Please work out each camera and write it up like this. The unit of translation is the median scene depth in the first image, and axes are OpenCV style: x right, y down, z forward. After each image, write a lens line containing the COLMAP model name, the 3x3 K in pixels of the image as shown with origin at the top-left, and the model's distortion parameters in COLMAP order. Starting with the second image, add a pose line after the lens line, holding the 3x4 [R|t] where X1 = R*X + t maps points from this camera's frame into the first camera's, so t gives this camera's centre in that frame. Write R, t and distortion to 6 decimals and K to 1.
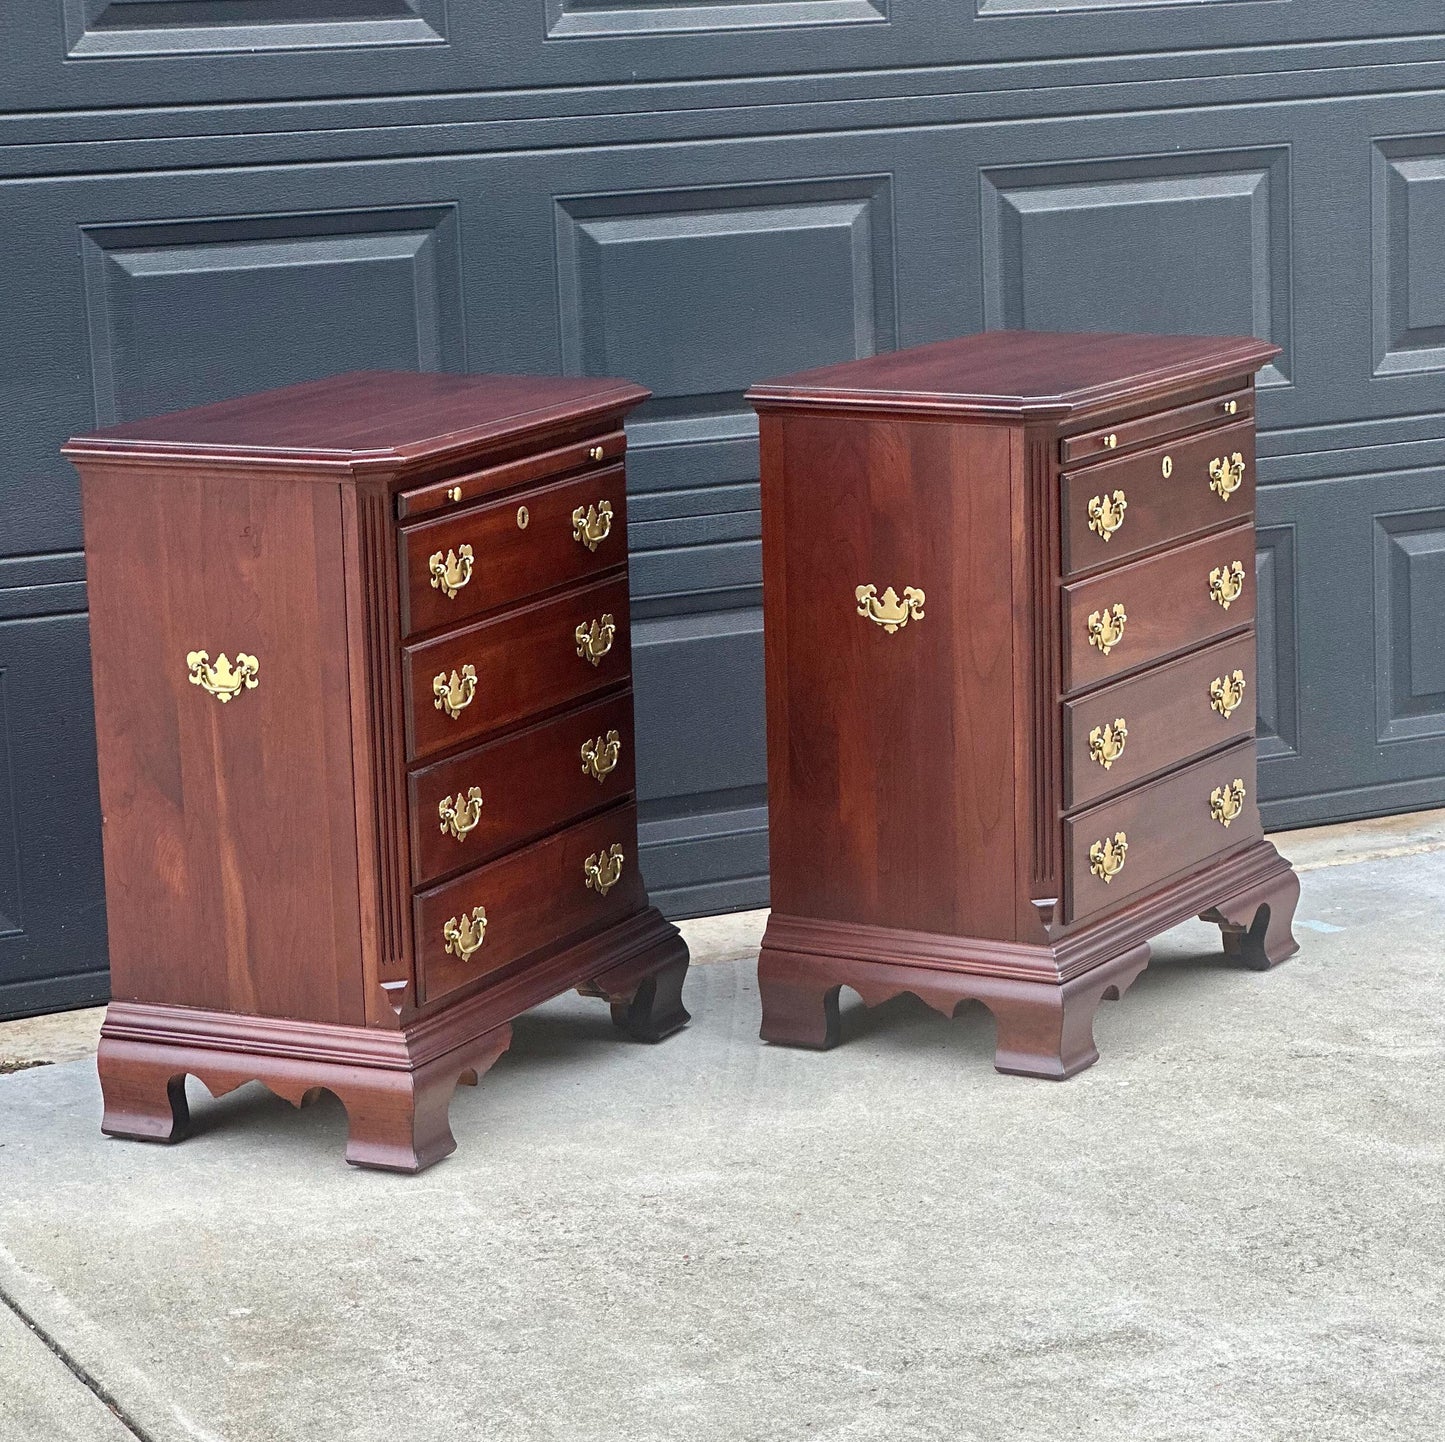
lens RADIAL K [[4299.3, 0, 722.5], [0, 4299.3, 812.8], [0, 0, 1]] dist [0.236035, 0.000000]
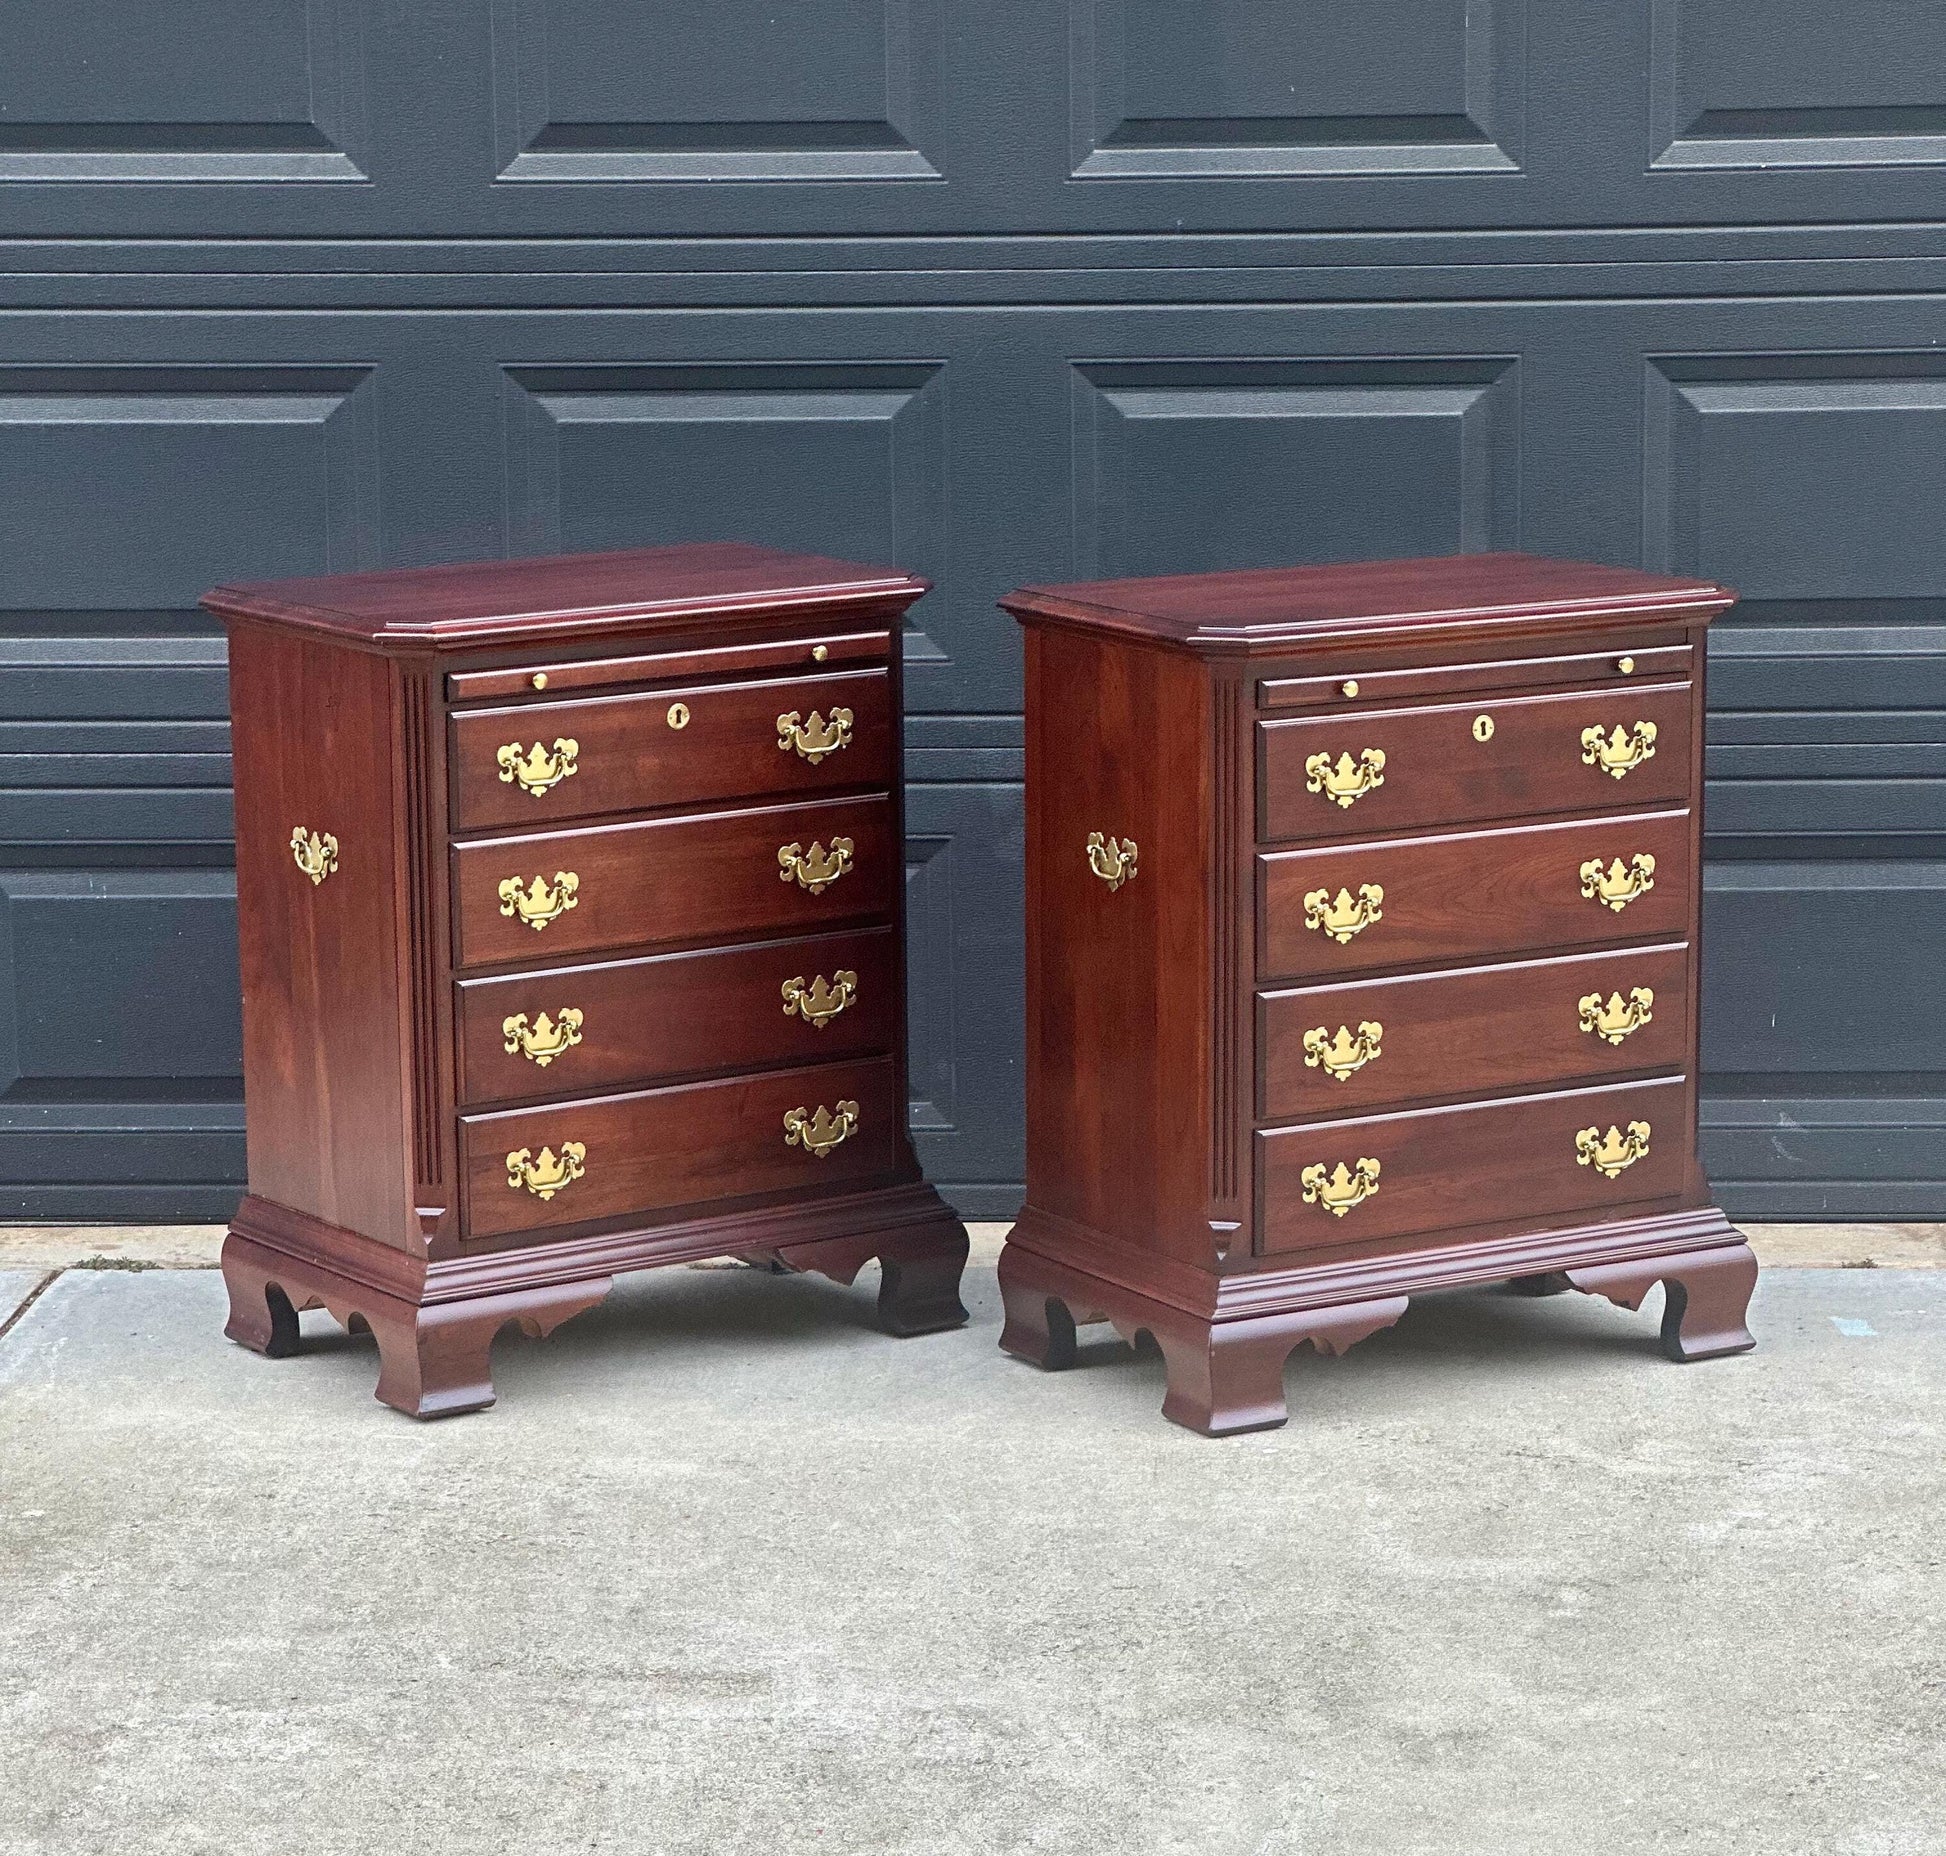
lens RADIAL K [[5761.6, 0, 952.6], [0, 5761.6, 1109.8], [0, 0, 1]] dist [0.188482, 0.000000]
pose [[0.875040, 0.119195, -0.469145, 0.518203], [-0.119179, 0.992424, 0.029853, -0.027206], [0.469149, 0.029789, 0.882616, -0.022674]]
